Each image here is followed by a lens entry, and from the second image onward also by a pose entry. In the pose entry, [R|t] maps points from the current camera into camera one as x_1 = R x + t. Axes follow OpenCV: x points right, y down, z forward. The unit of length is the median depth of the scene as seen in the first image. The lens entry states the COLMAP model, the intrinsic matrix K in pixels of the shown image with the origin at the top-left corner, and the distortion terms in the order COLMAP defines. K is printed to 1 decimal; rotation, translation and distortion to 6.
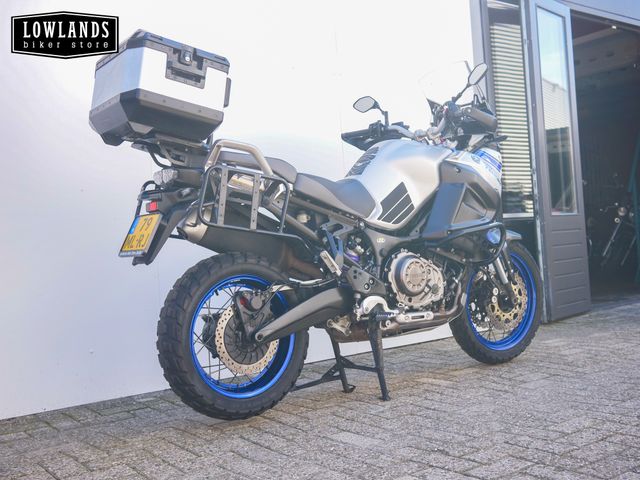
lens RADIAL K [[734.8, 0, 320.0], [0, 734.8, 240.0], [0, 0, 1]] dist [-0.014806, 0.036961]
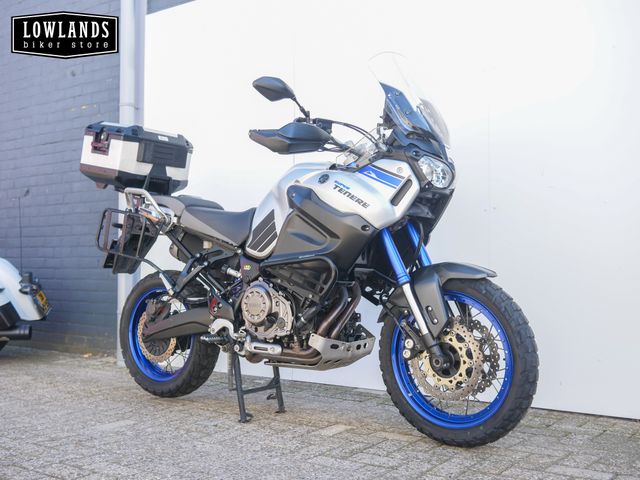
lens RADIAL K [[734.8, 0, 320.0], [0, 734.8, 240.0], [0, 0, 1]] dist [-0.014806, 0.036961]
pose [[0.278575, 0.025063, -0.960087, 0.673871], [-0.013404, 0.999664, 0.022207, -0.038091], [0.960321, 0.006682, 0.278818, 0.497518]]
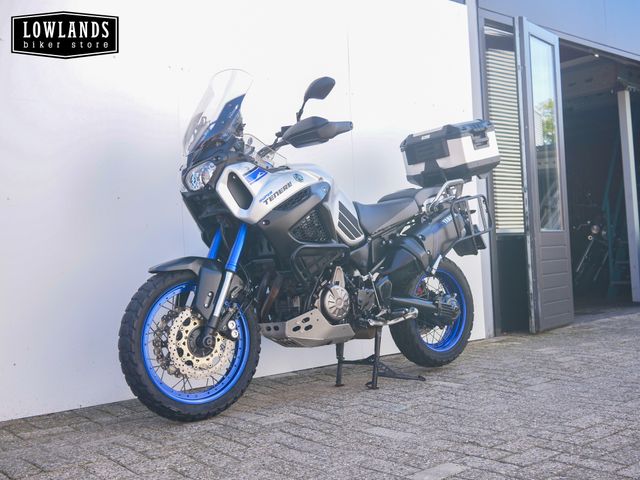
lens RADIAL K [[734.8, 0, 320.0], [0, 734.8, 240.0], [0, 0, 1]] dist [-0.014806, 0.036961]
pose [[0.998554, 0.020644, 0.049645, -0.080361], [-0.019828, 0.999661, -0.016862, 0.004101], [-0.049977, 0.015853, 0.998625, -0.060797]]
